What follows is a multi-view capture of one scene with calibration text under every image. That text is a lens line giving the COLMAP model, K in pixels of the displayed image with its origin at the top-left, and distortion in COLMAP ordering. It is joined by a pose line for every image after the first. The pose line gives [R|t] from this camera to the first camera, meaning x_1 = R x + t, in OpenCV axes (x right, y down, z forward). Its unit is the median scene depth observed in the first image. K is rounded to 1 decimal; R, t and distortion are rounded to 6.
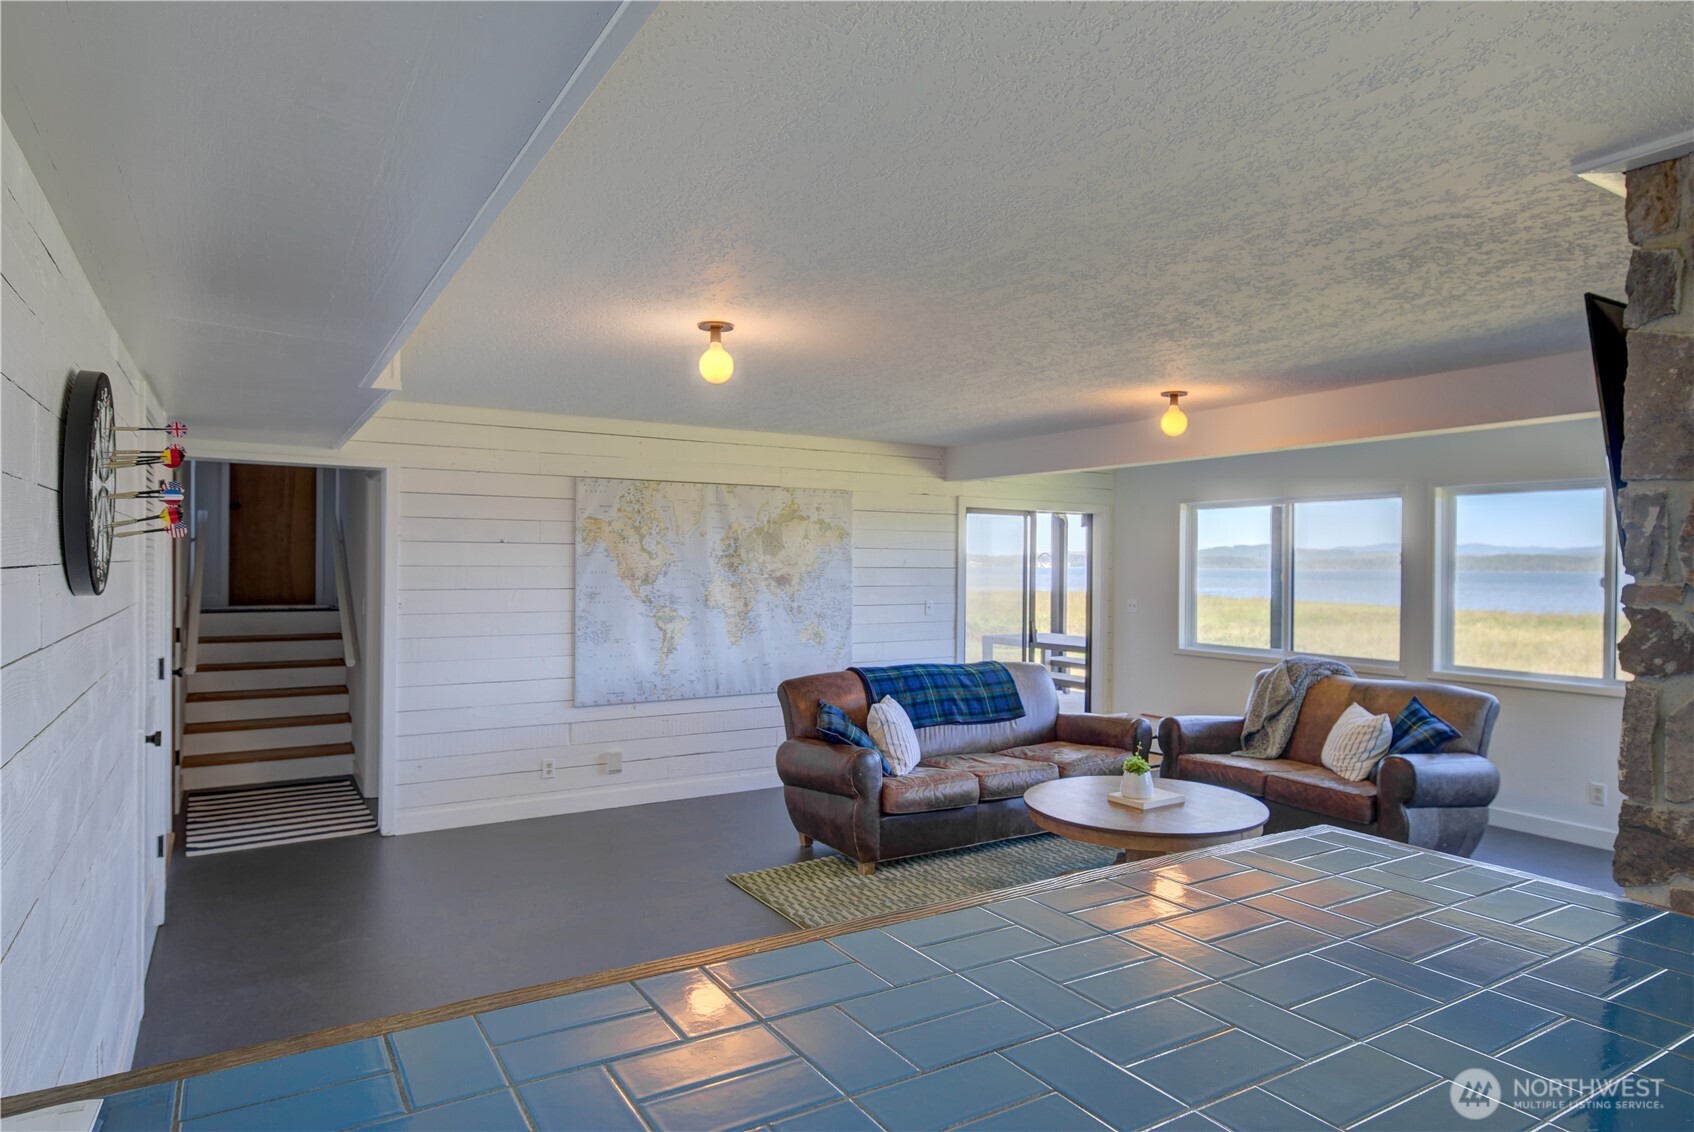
lens RADIAL K [[1003.5, 0, 847.0], [0, 1003.5, 566.0], [0, 0, 1]] dist [-0.007447, -0.001182]
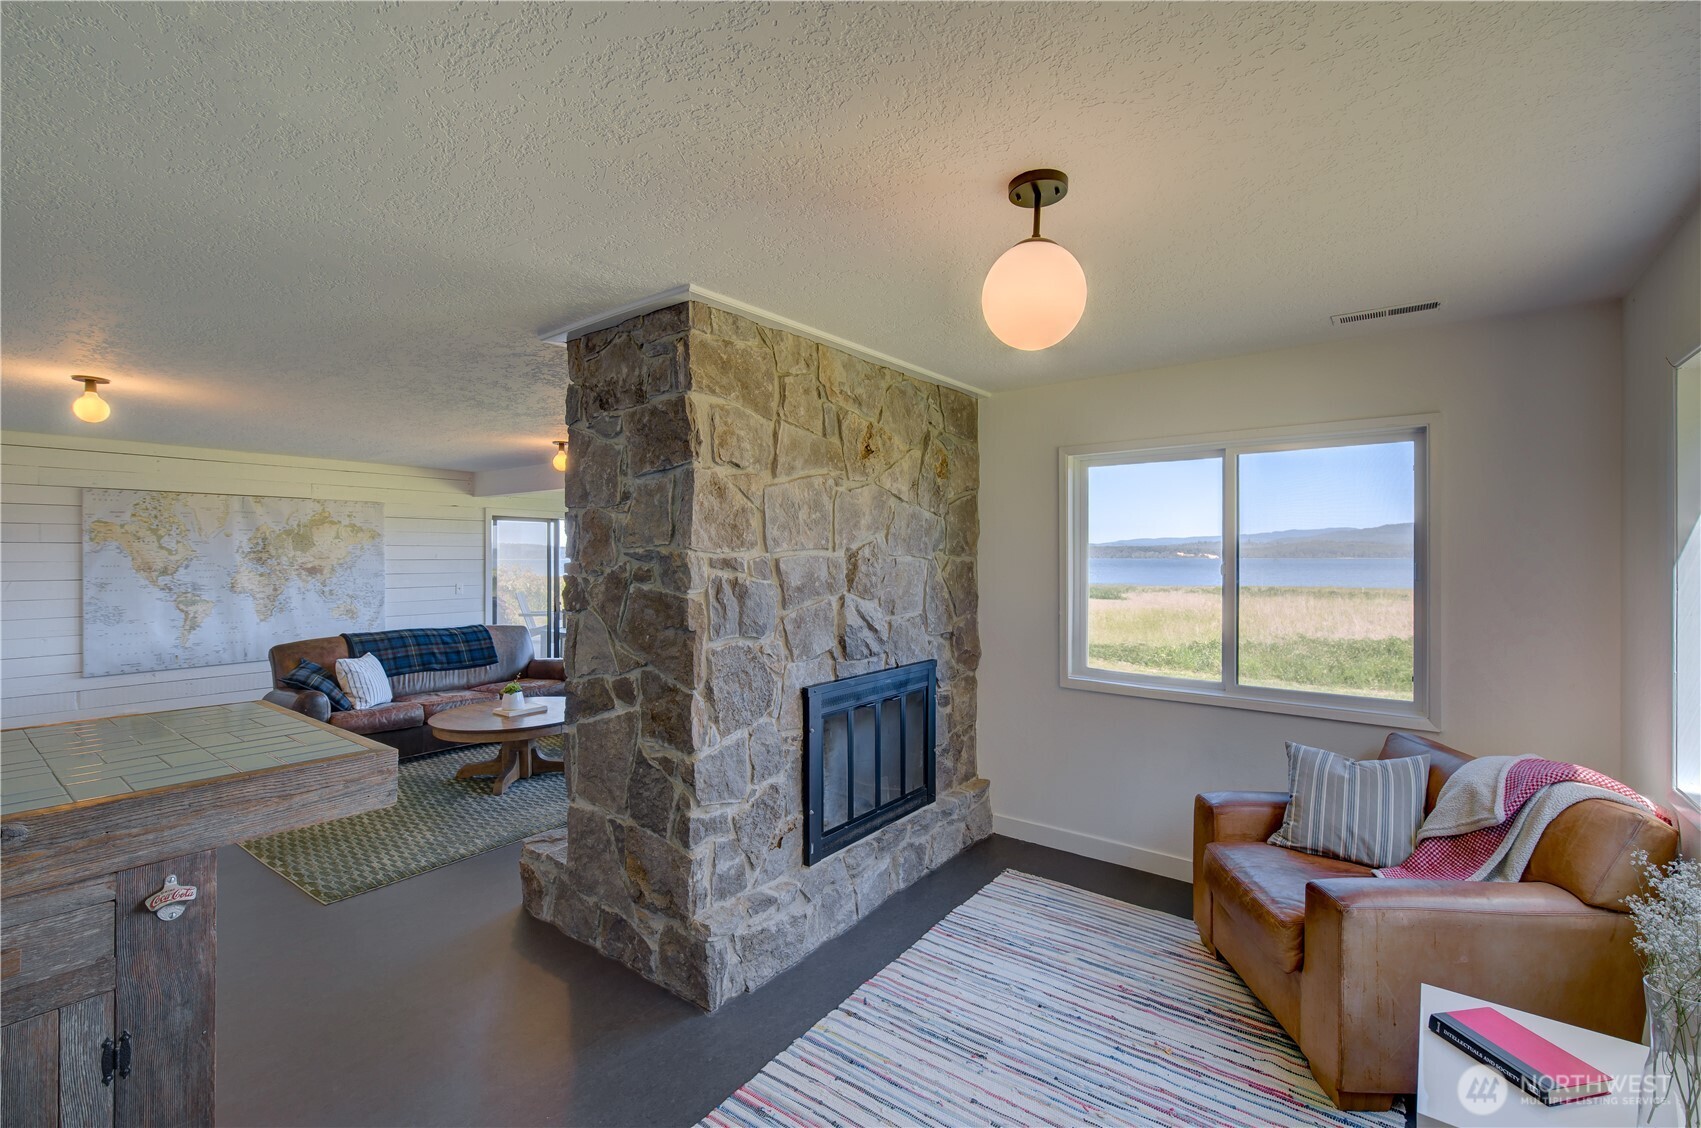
lens RADIAL K [[736.5, 0, 857.4], [0, 736.5, 556.8], [0, 0, 1]] dist [-0.000834, -0.000012]
pose [[0.930444, -0.009911, 0.366299, 0.264128], [0.010463, 0.999945, 0.000477, 0.003816], [-0.366284, 0.003388, 0.930497, -0.163008]]
